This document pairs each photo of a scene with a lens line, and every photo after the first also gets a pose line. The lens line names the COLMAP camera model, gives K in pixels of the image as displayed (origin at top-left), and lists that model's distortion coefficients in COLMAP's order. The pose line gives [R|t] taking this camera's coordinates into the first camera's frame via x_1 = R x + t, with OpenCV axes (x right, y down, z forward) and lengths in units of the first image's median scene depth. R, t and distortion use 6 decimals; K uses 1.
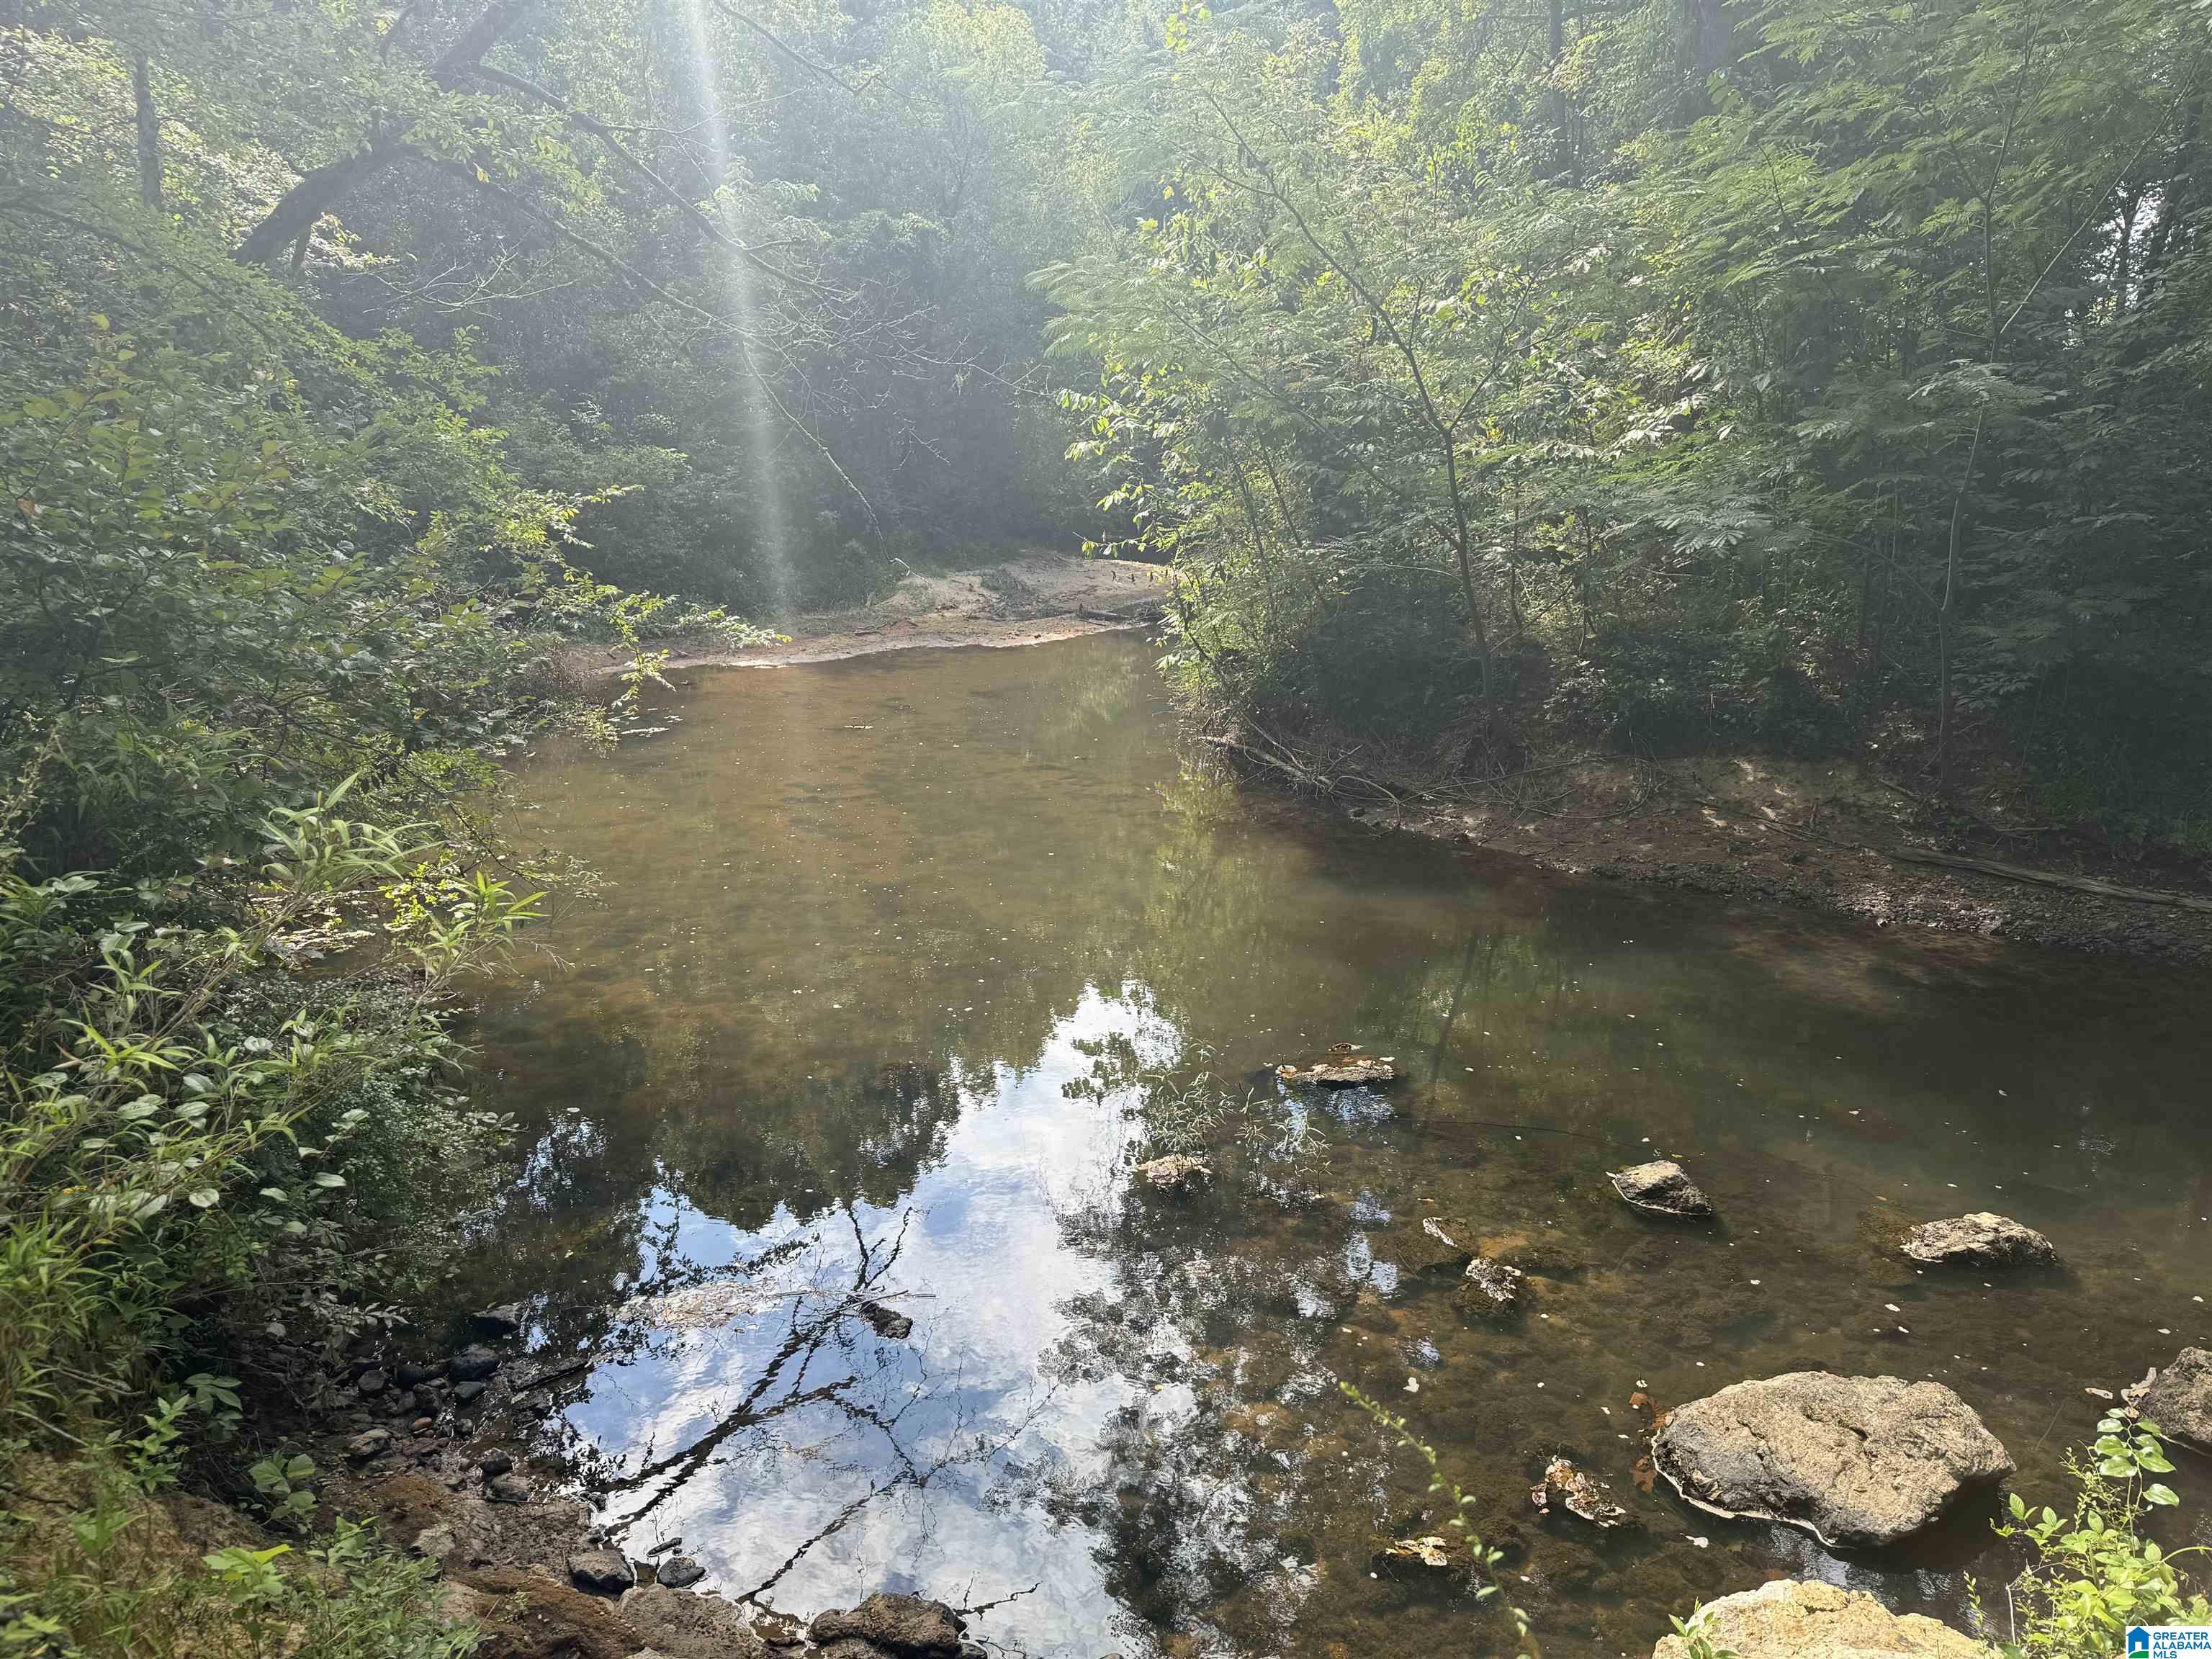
lens RADIAL K [[1524.8, 0, 1110.5], [0, 1524.8, 824.9], [0, 0, 1]] dist [0.033389, -0.049434]
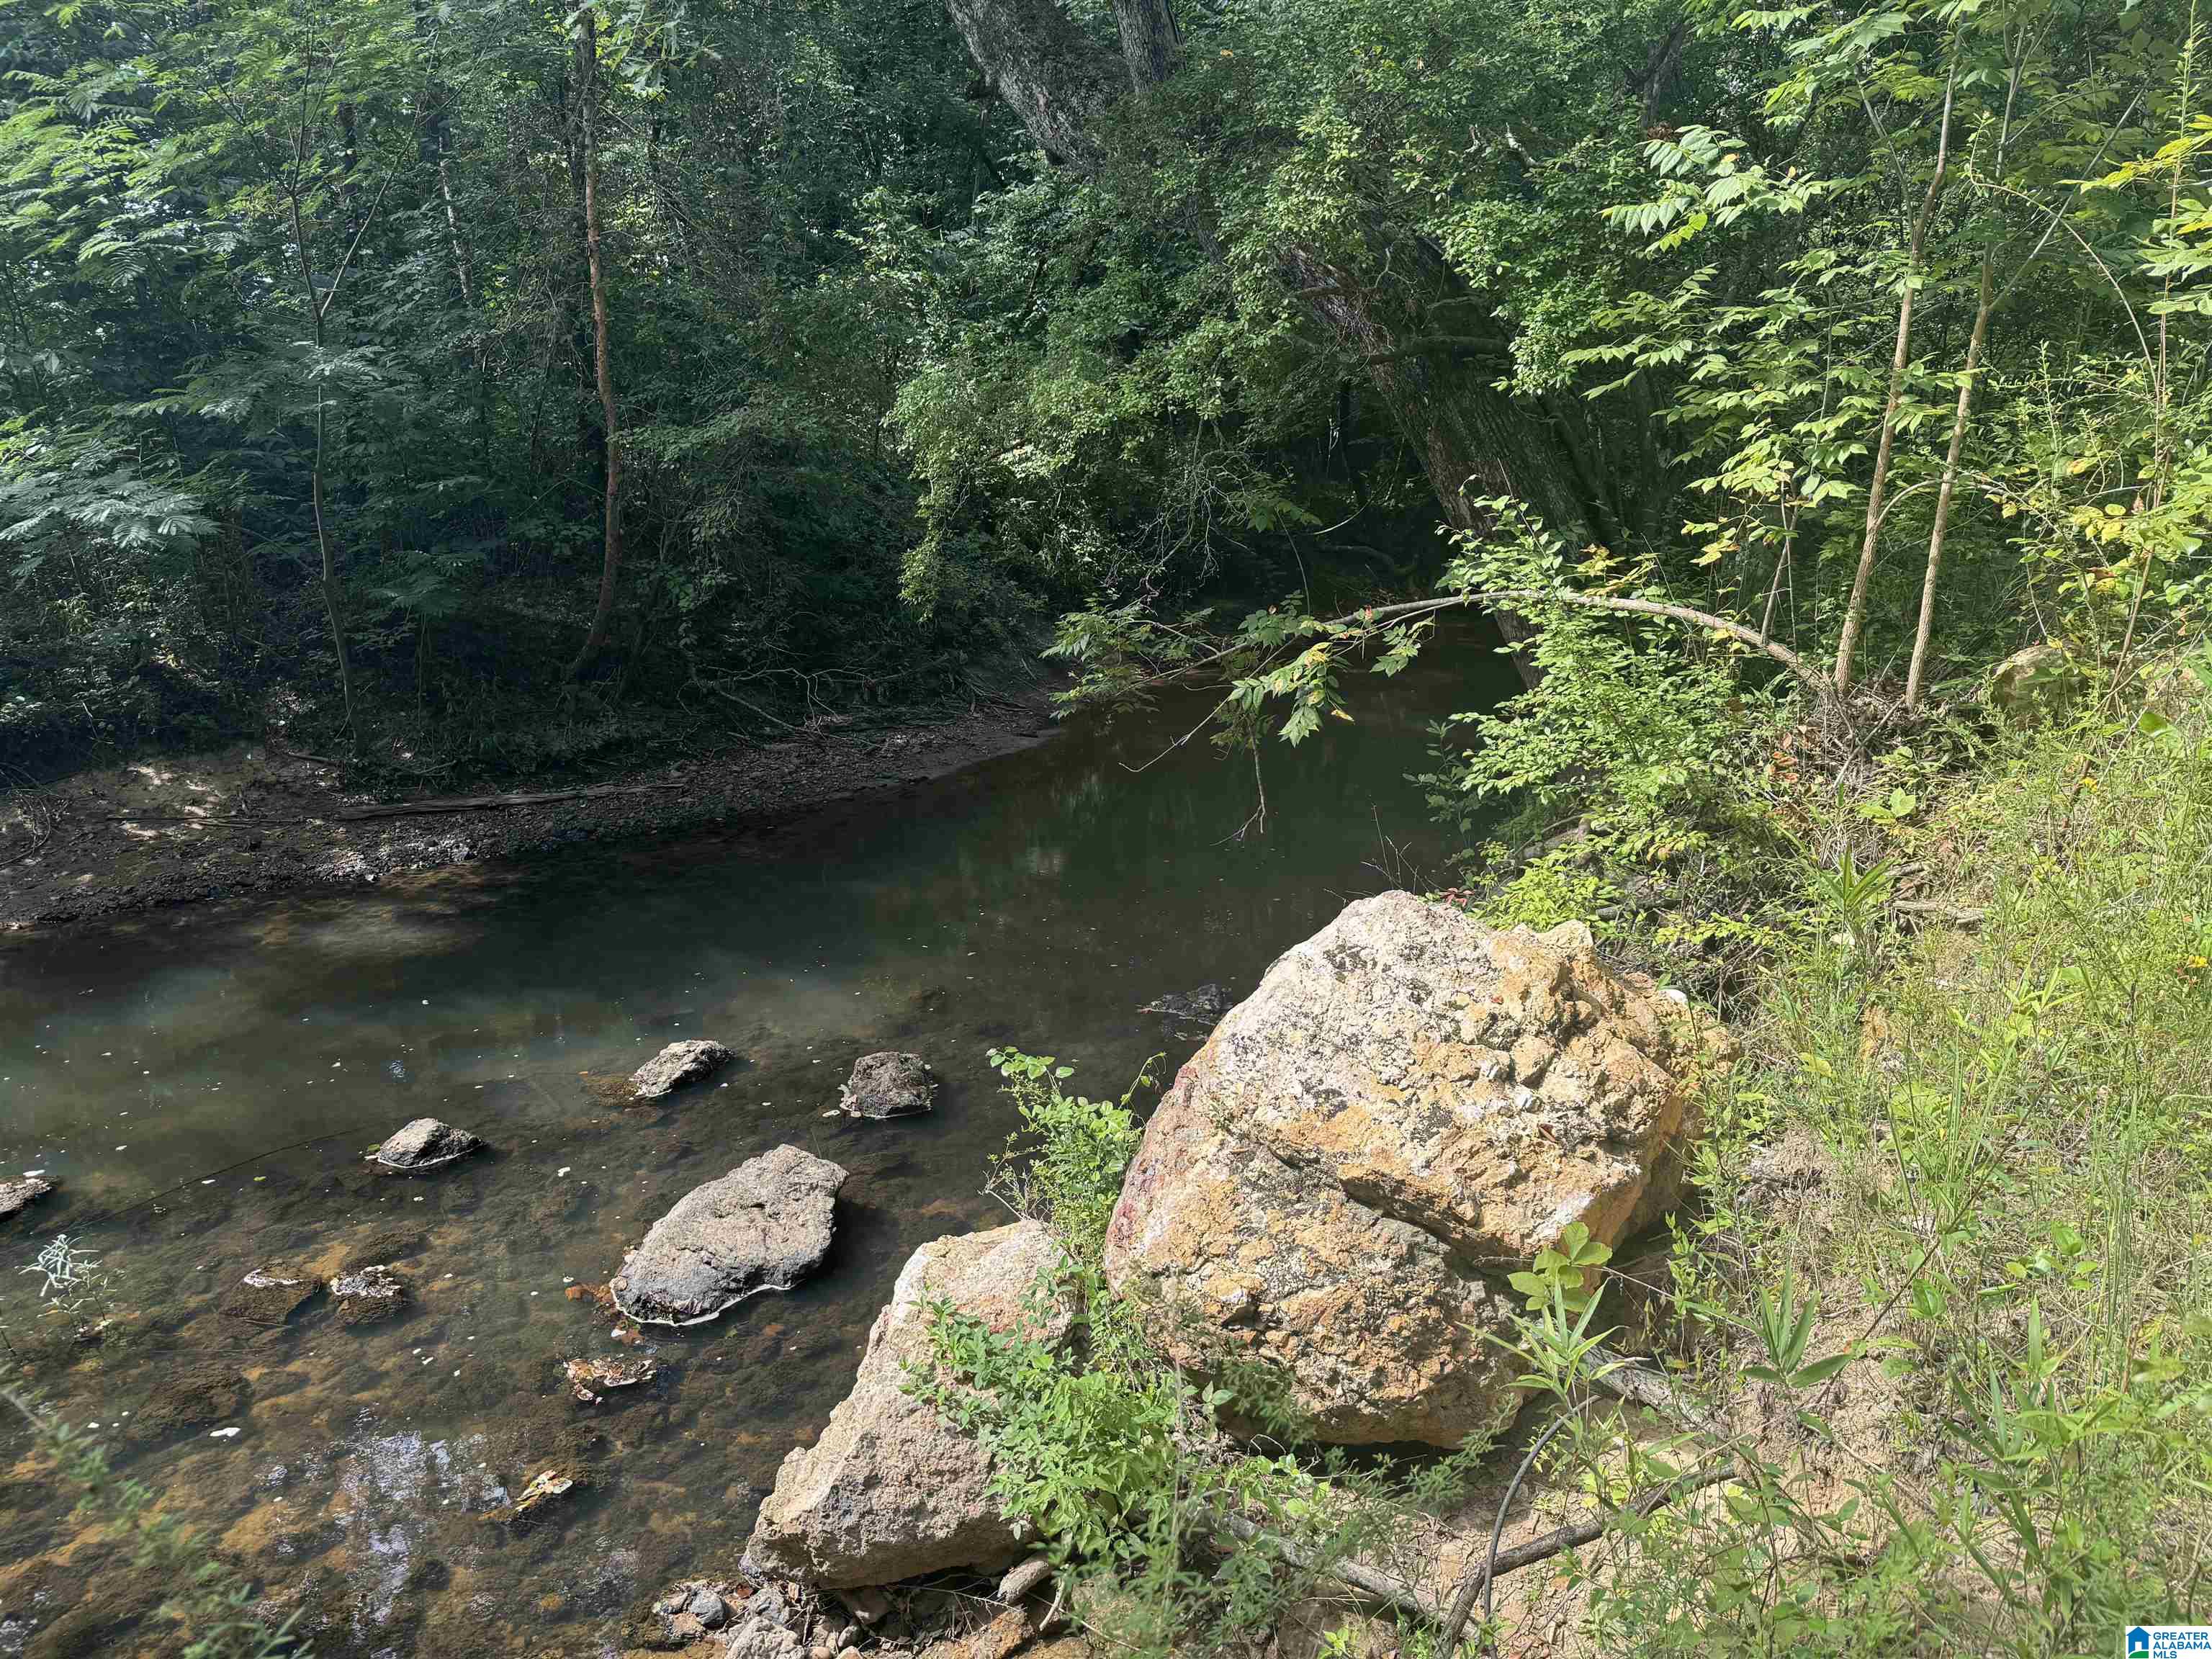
lens RADIAL K [[1524.8, 0, 1109.2], [0, 1524.8, 832.7], [0, 0, 1]] dist [0.033389, -0.049434]
pose [[0.463217, -0.253299, 0.849276, -0.271385], [0.238793, 0.958517, 0.155637, -0.016348], [-0.853468, 0.130707, 0.504488, 0.063258]]
